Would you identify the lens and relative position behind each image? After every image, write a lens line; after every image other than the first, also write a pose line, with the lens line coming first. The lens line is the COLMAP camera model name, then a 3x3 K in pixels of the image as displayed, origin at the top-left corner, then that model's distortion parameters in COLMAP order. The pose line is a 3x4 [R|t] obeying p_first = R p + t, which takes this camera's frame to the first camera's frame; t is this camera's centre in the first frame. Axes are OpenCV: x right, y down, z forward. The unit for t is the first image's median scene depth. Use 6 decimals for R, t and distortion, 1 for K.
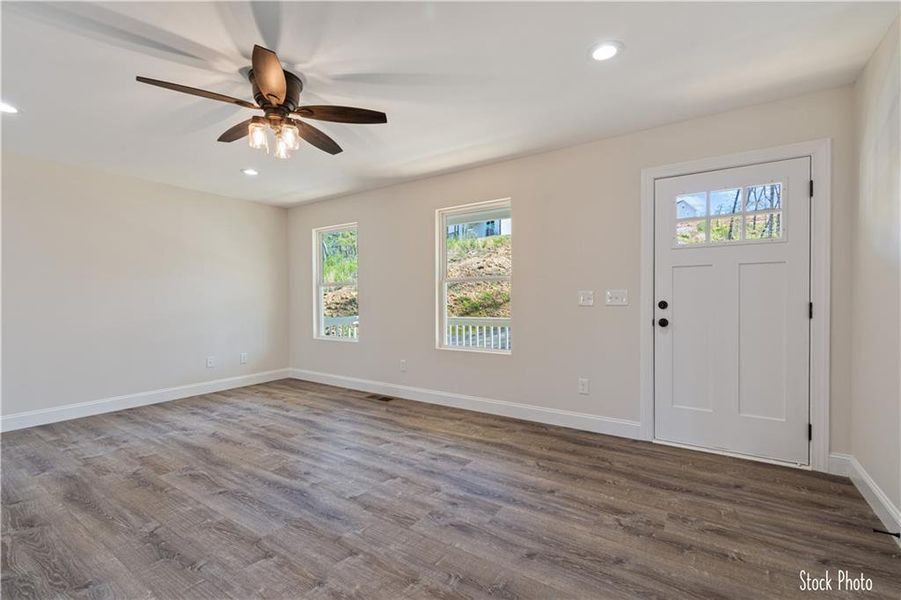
lens RADIAL K [[398.6, 0, 453.1], [0, 398.6, 302.3], [0, 0, 1]] dist [0.003314, -0.001203]
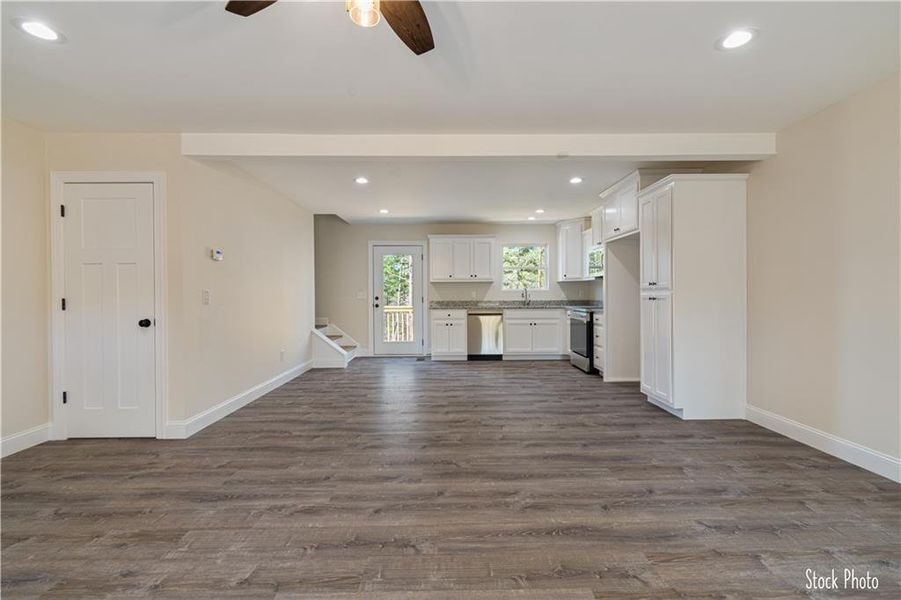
lens RADIAL K [[401.9, 0, 450.6], [0, 401.9, 297.9], [0, 0, 1]] dist [0.005391, -0.002078]
pose [[-0.820263, 0.016810, -0.571739, -0.213393], [0.005924, 0.999764, 0.020895, -0.011712], [0.571956, 0.013752, -0.820169, 1.266211]]
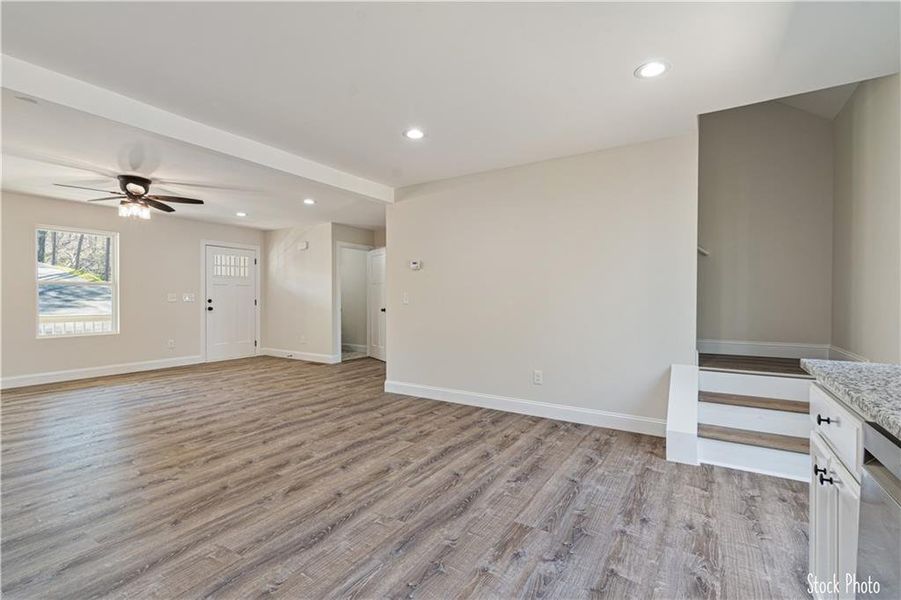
lens RADIAL K [[401.9, 0, 454.1], [0, 401.9, 302.3], [0, 0, 1]] dist [0.005391, -0.002078]
pose [[-0.036680, -0.004414, 0.999317, -2.002273], [0.009004, 0.999948, 0.004748, 0.016950], [-0.999286, 0.009172, -0.036638, -0.344863]]
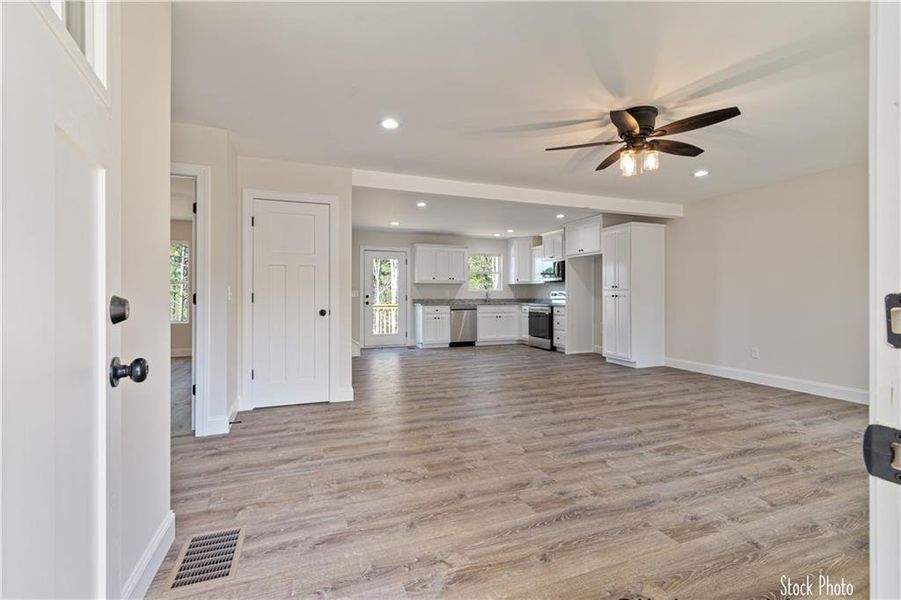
lens RADIAL K [[401.9, 0, 453.8], [0, 401.9, 295.0], [0, 0, 1]] dist [0.005391, -0.002078]
pose [[-0.570220, 0.007318, -0.821460, 0.777309], [-0.003599, 0.999928, 0.011406, -0.004510], [0.821484, 0.009460, -0.570152, 1.063446]]
